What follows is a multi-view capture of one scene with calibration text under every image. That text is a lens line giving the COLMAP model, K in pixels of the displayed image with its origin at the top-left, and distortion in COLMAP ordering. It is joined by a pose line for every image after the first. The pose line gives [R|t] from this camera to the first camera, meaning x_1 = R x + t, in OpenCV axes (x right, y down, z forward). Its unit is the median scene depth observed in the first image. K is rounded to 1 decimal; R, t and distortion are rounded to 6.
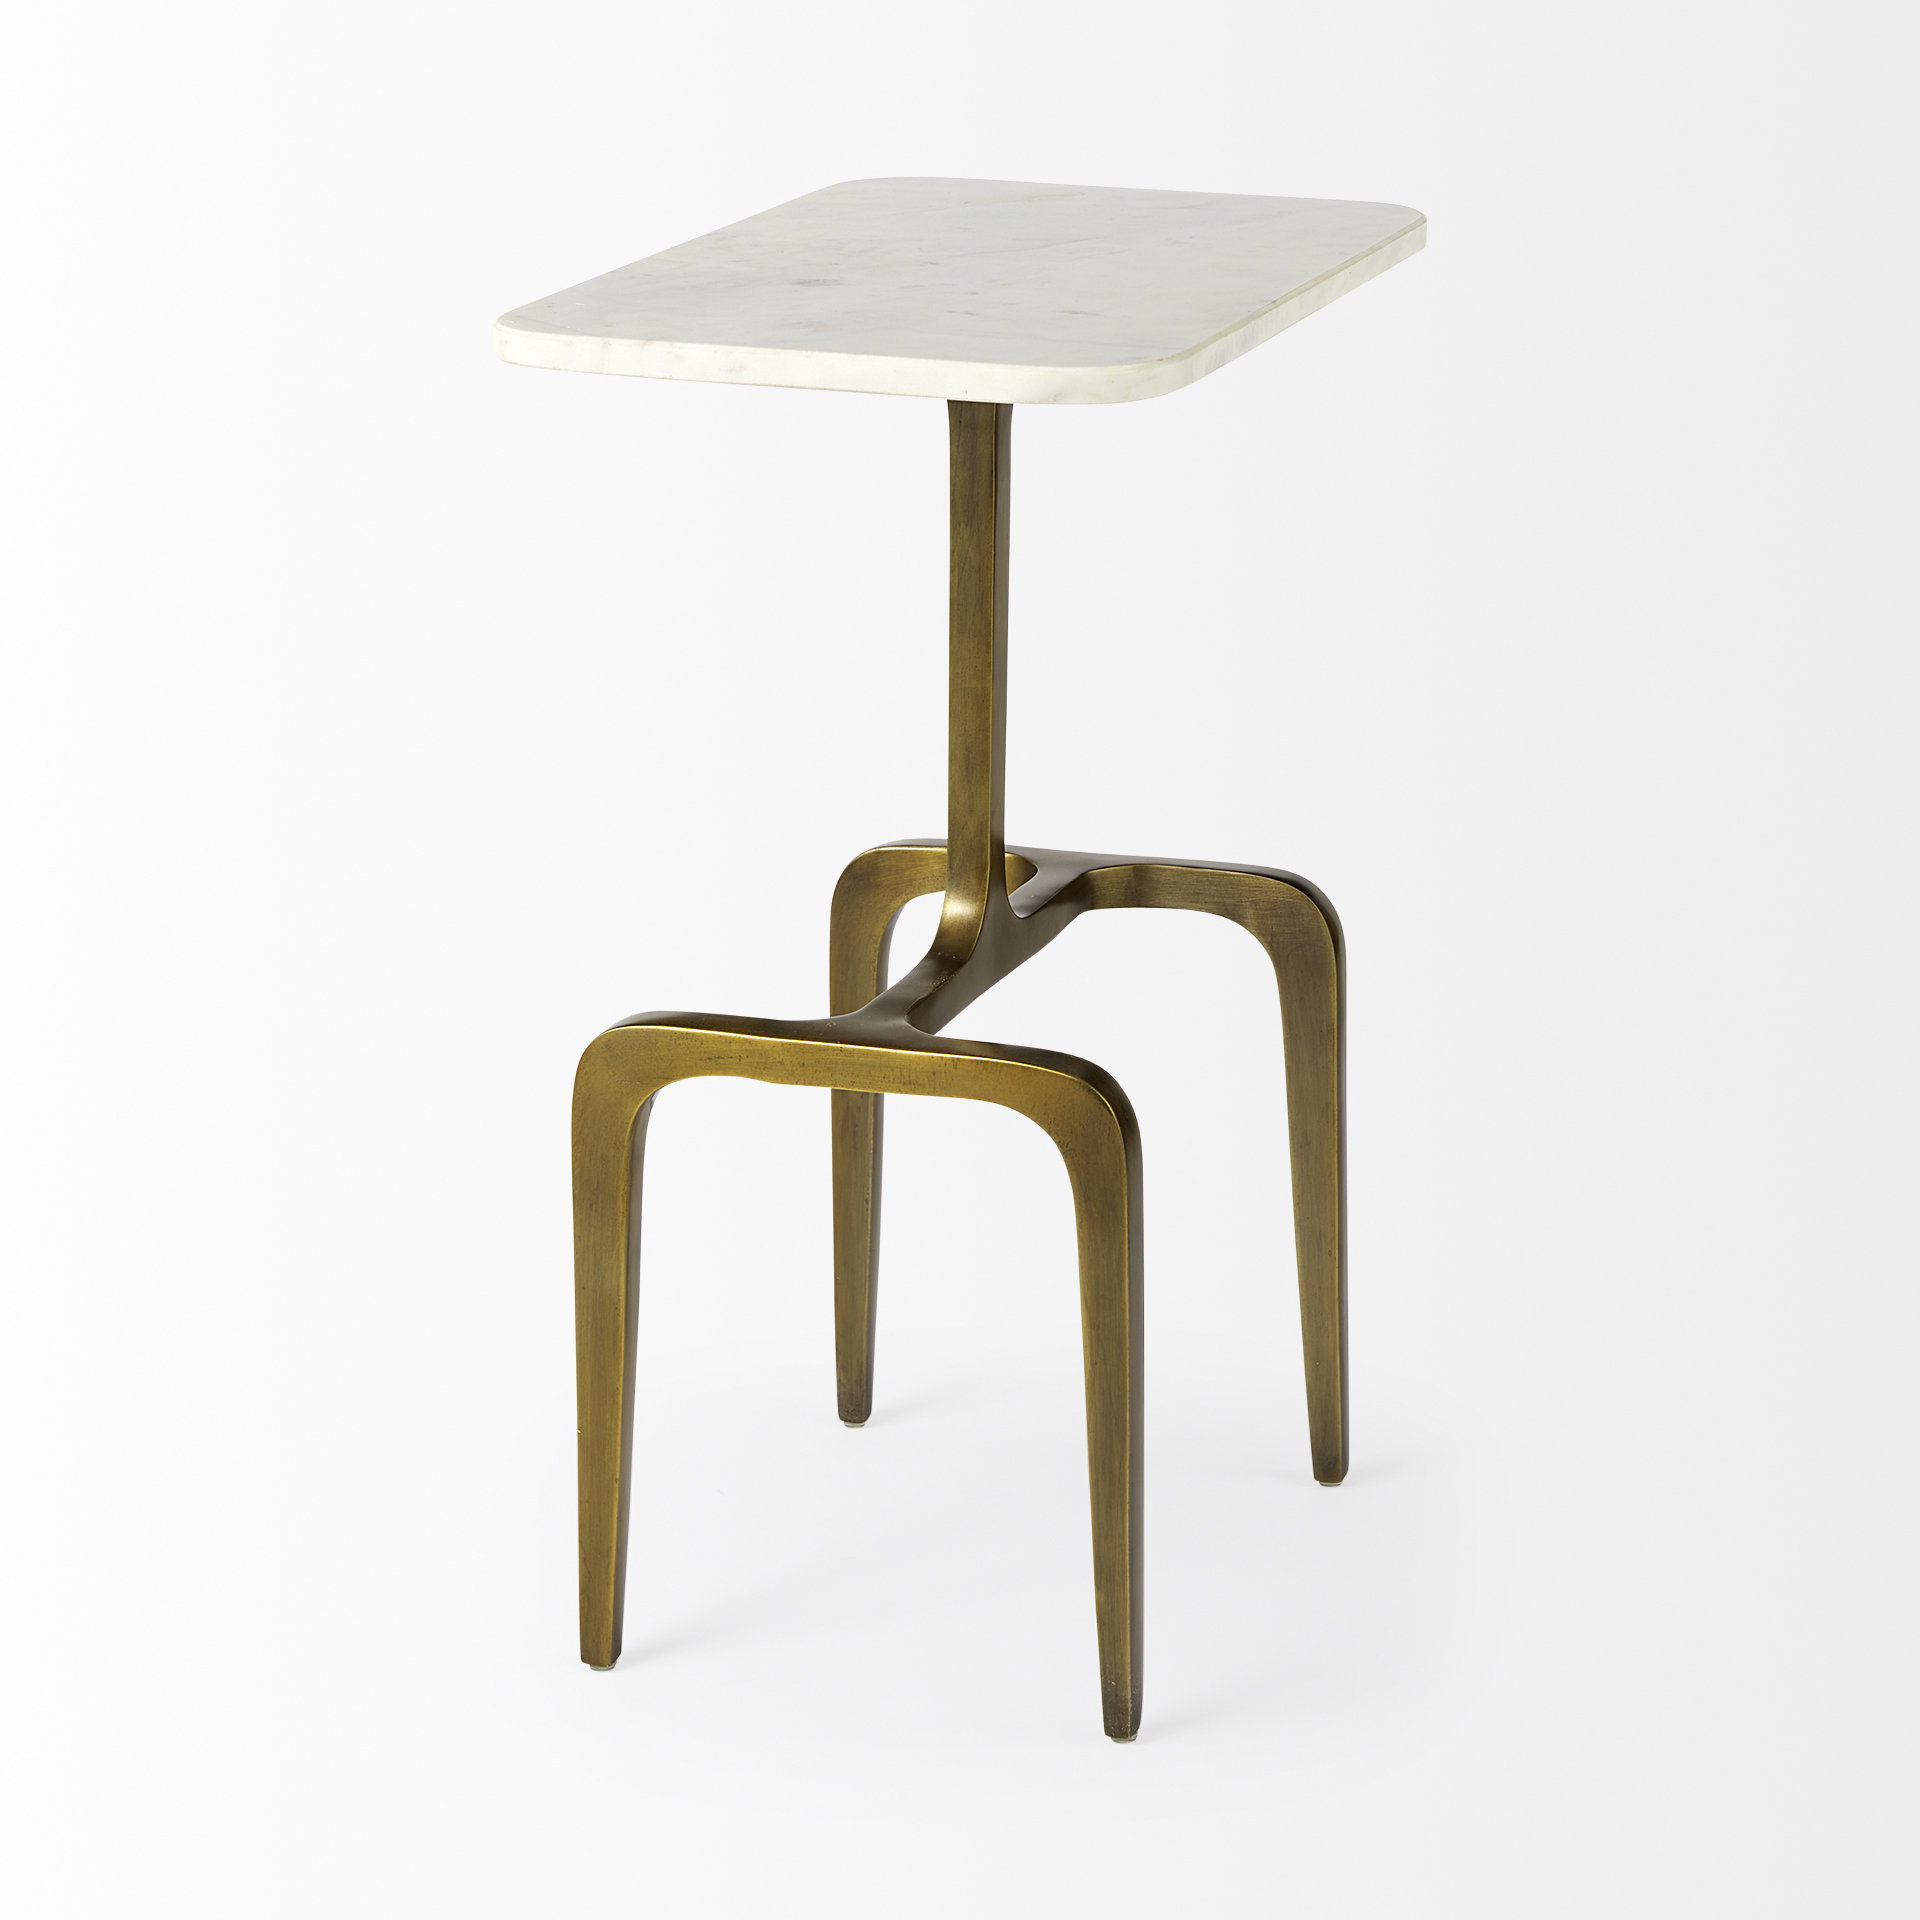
lens RADIAL K [[5746.4, 0, 961.1], [0, 5746.4, 960.3], [0, 0, 1]] dist [0.149547, 0.000000]
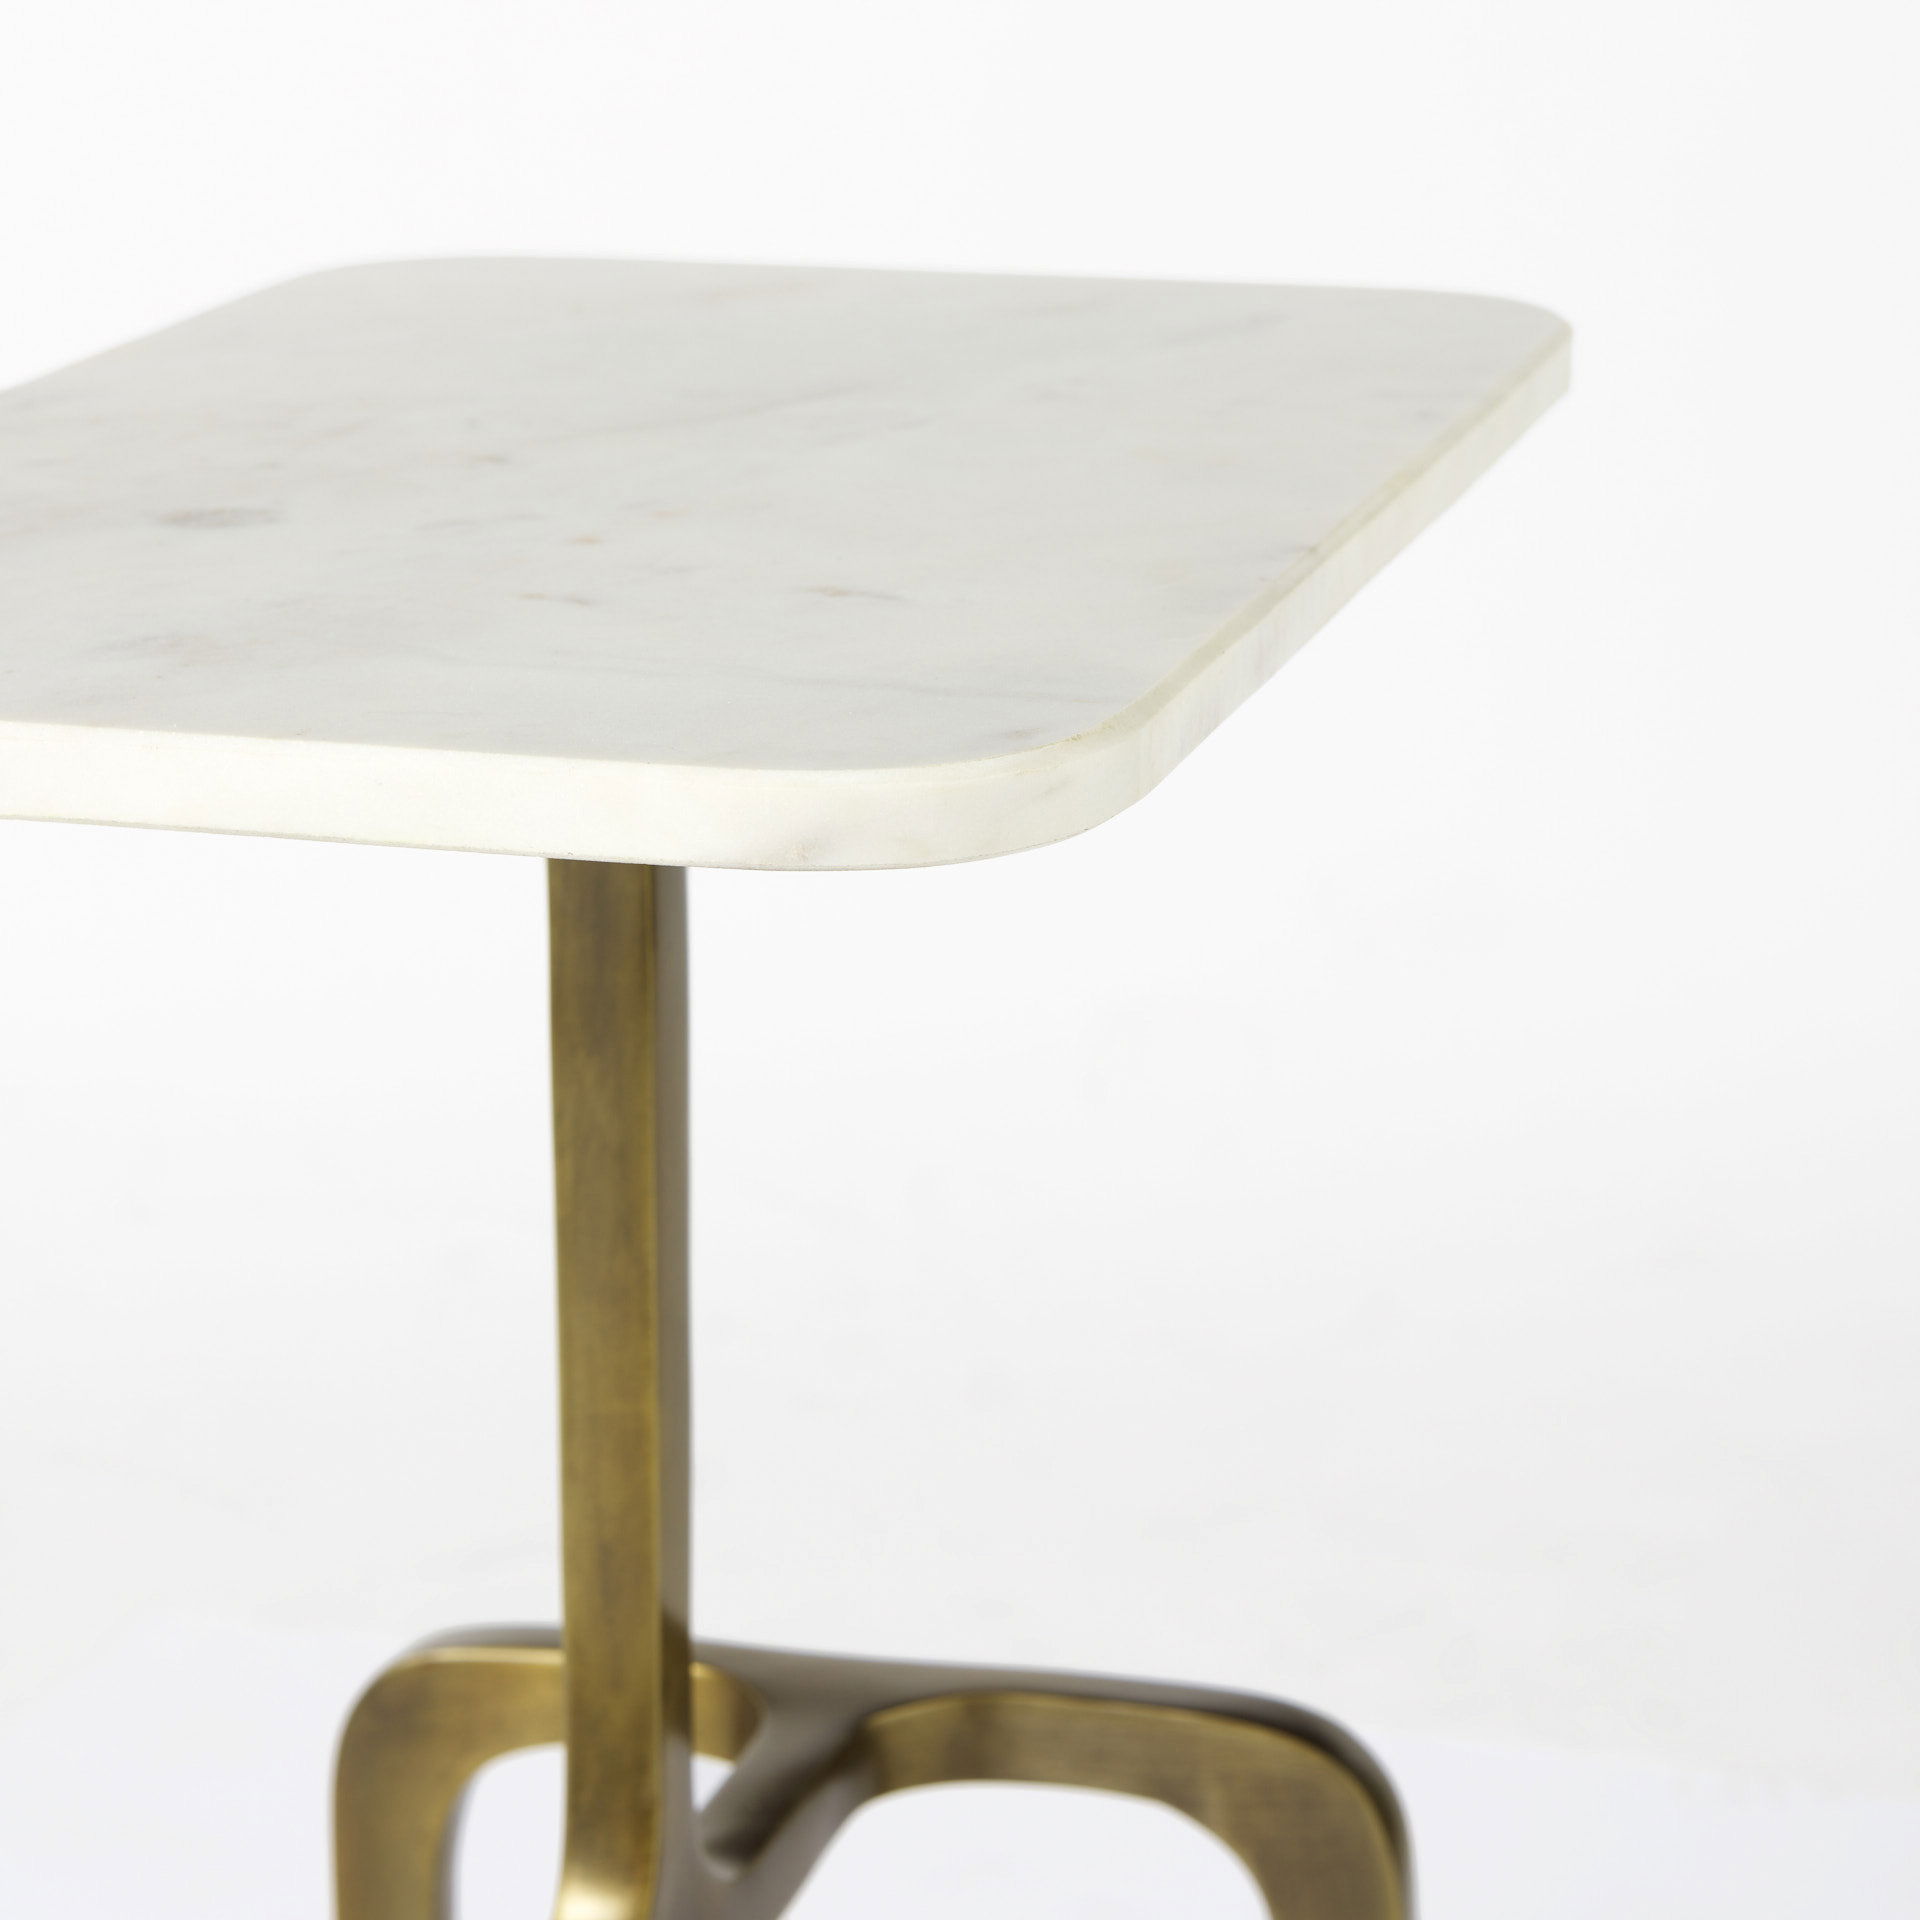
lens RADIAL K [[5746.4, 0, 961.1], [0, 5746.4, 959.2], [0, 0, 1]] dist [0.149547, 0.000000]
pose [[0.998163, -0.023584, 0.055809, 0.004914], [0.023962, 0.999694, -0.006112, -0.079680], [-0.055648, 0.007438, 0.998423, 0.562845]]
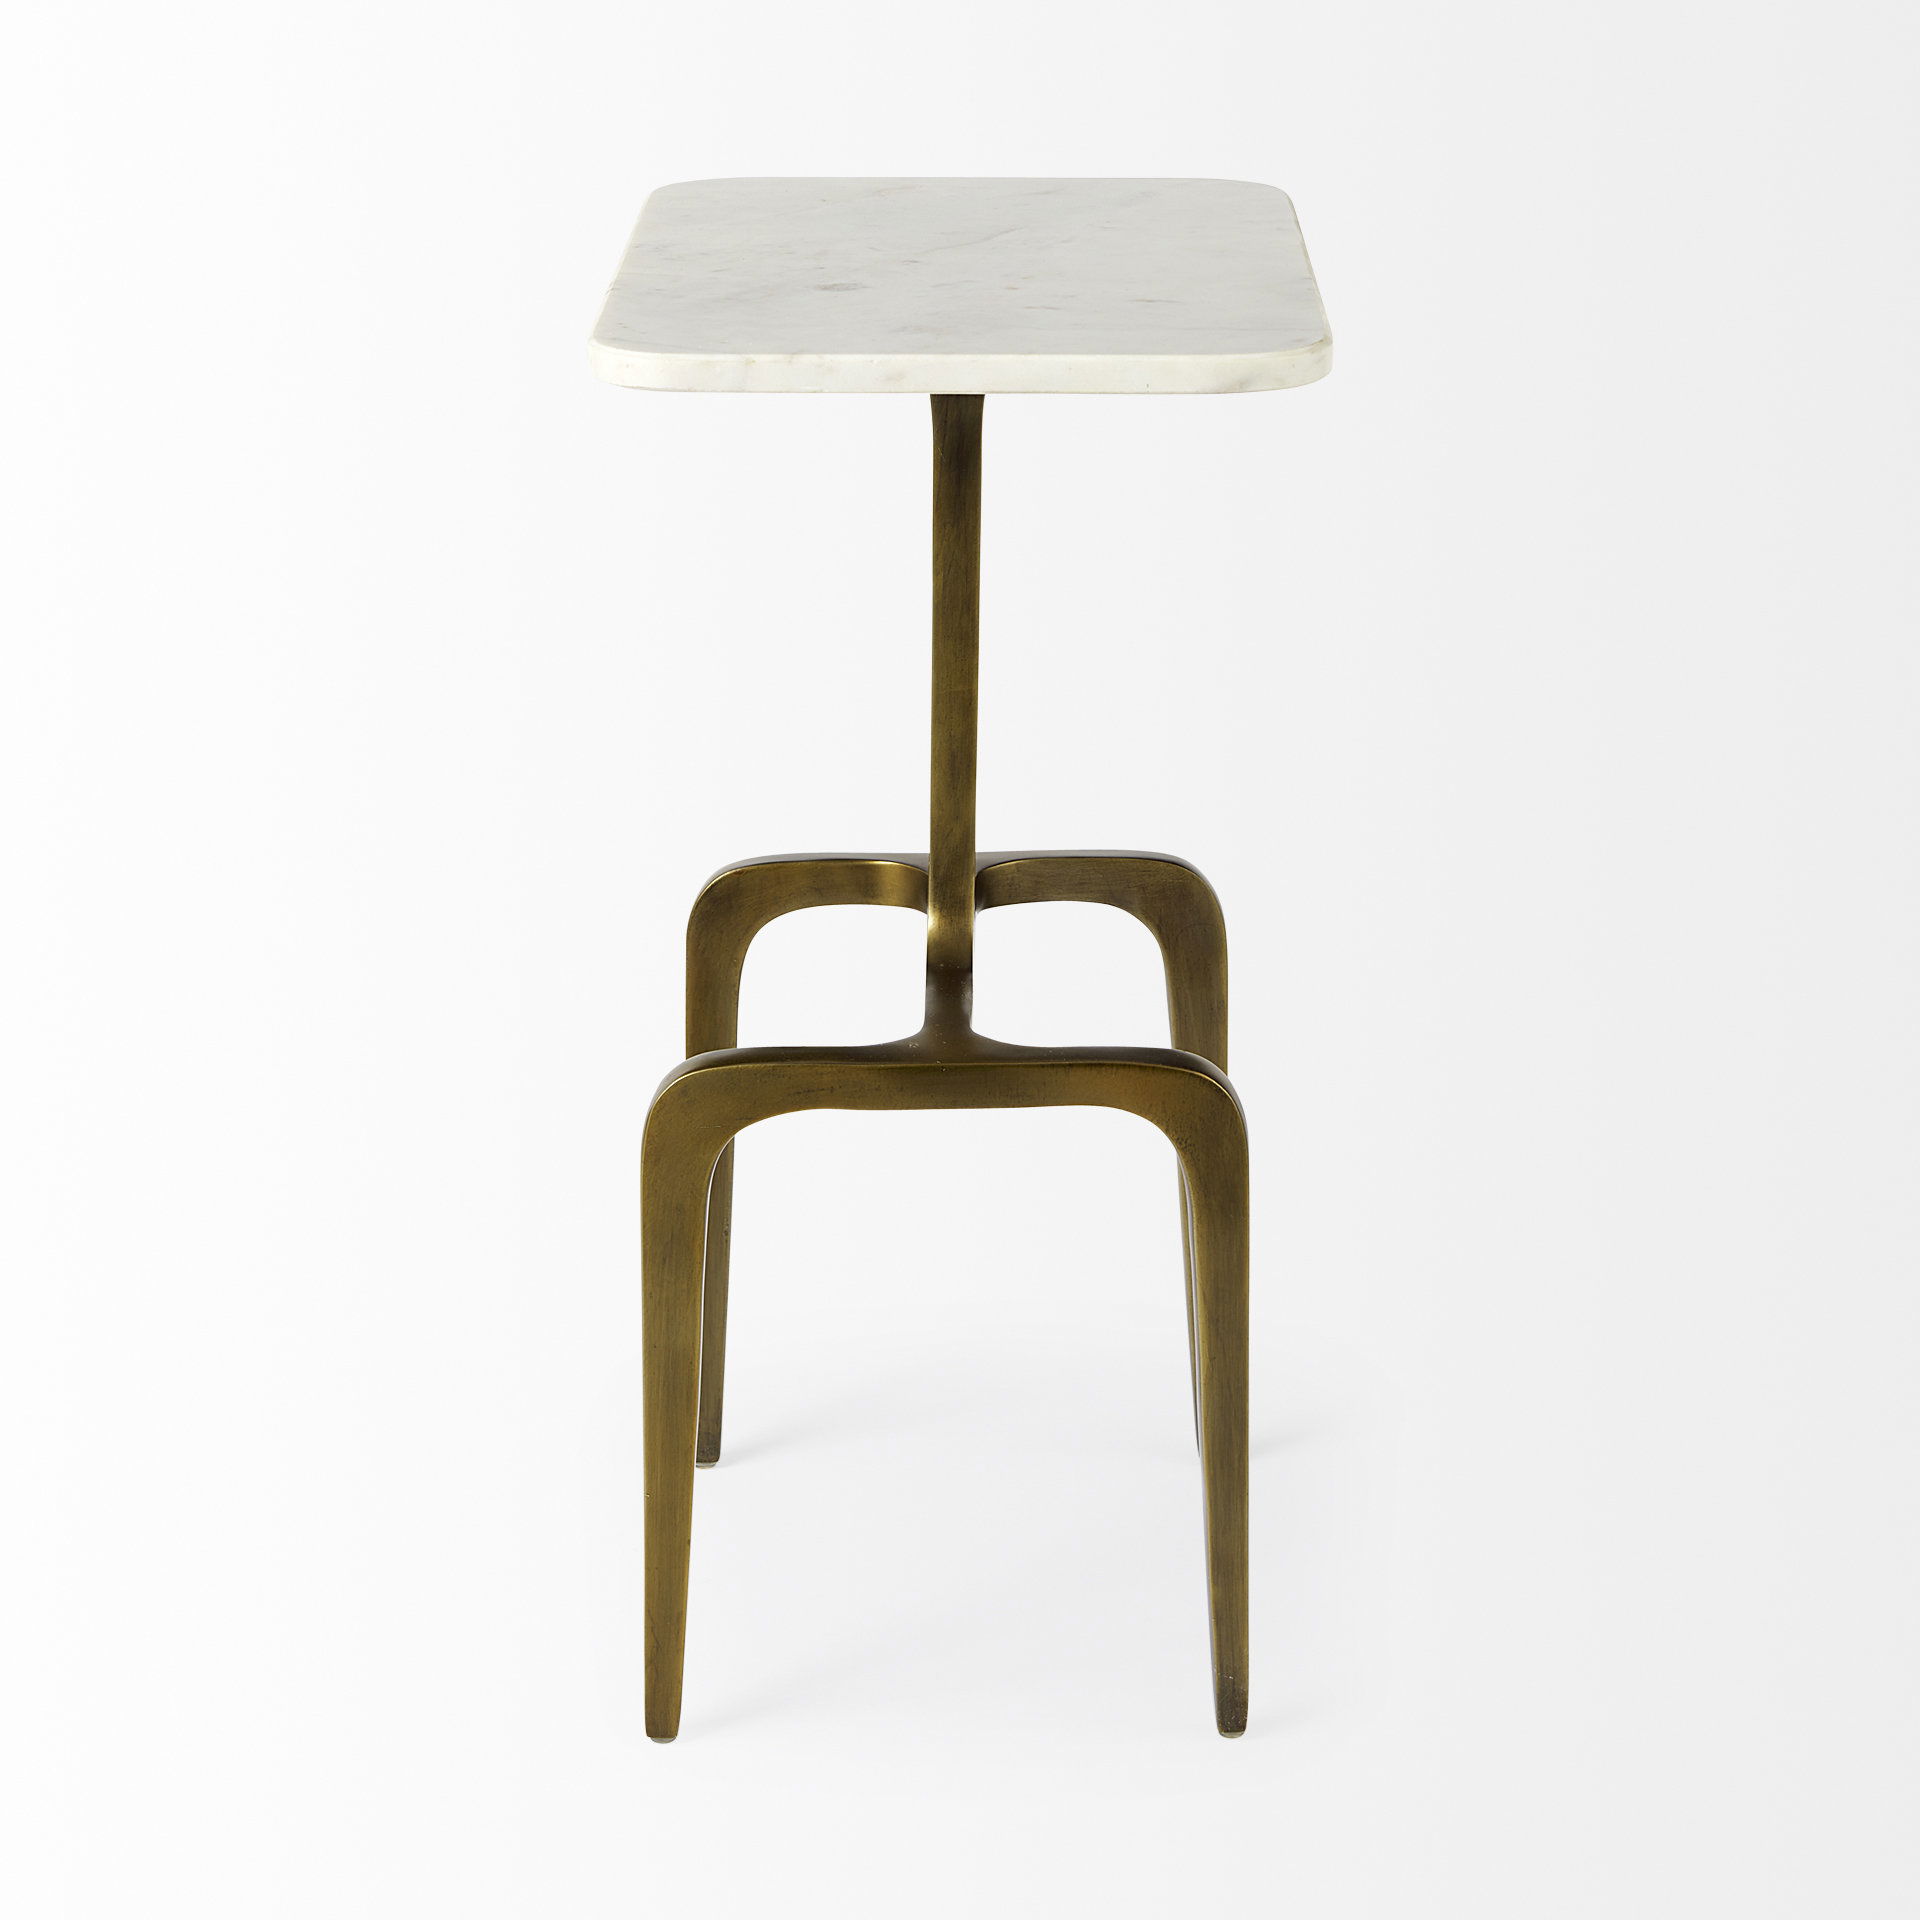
lens RADIAL K [[5746.4, 0, 968.2], [0, 5746.4, 950.7], [0, 0, 1]] dist [0.149547, 0.000000]
pose [[0.937543, -0.095288, 0.334564, -0.331738], [0.095184, 0.995319, 0.016747, -0.019846], [-0.334593, 0.016144, 0.942224, 0.076597]]
